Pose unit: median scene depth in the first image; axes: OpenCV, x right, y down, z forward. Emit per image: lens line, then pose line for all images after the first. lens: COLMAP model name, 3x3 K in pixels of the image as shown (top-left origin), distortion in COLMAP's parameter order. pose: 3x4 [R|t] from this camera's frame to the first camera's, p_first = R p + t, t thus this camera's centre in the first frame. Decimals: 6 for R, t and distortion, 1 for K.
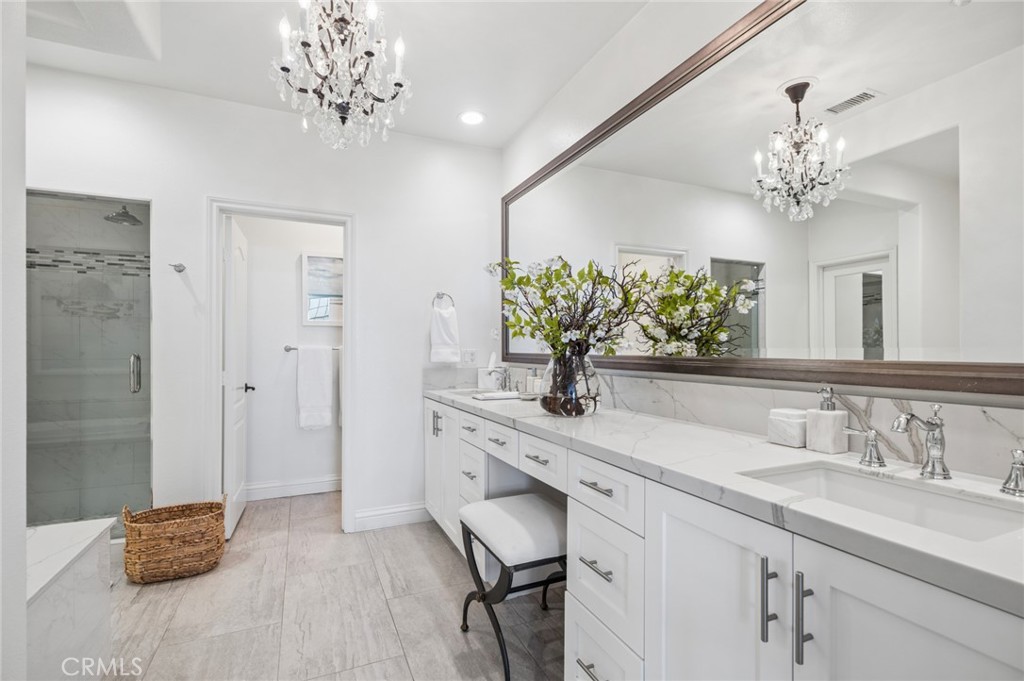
lens RADIAL K [[474.6, 0, 512.0], [0, 474.6, 340.5], [0, 0, 1]] dist [0.000886, 0.000391]
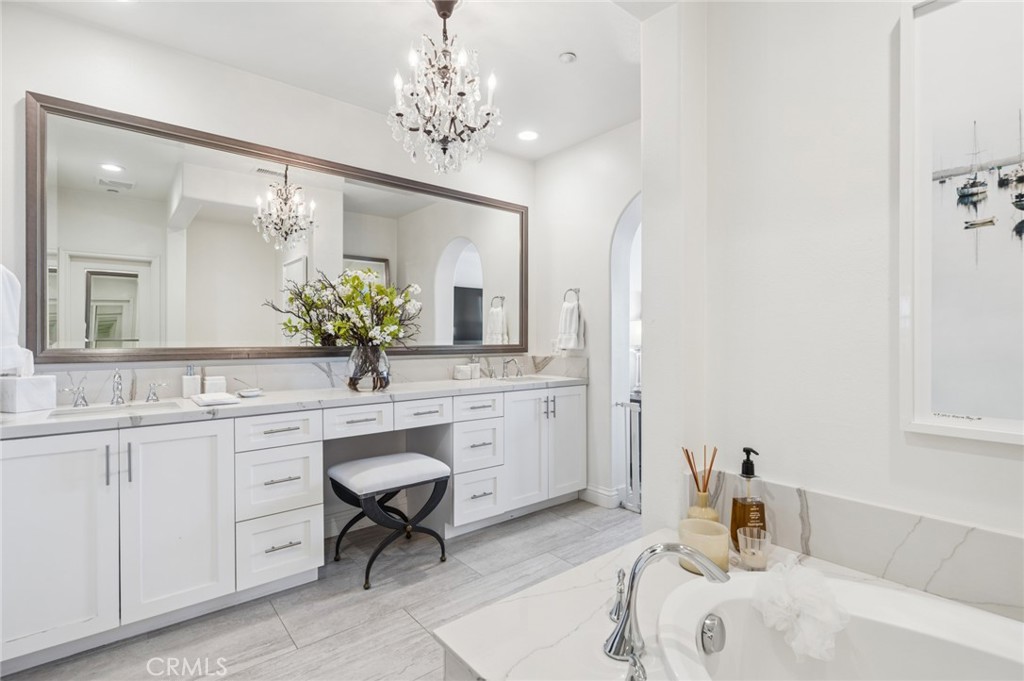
lens RADIAL K [[474.6, 0, 512.0], [0, 474.6, 340.5], [0, 0, 1]] dist [0.000886, 0.000391]
pose [[-0.265078, 0.001476, 0.964226, -1.127891], [-0.018304, 0.999811, -0.006562, 0.014596], [-0.964053, -0.019389, -0.265000, 0.854001]]
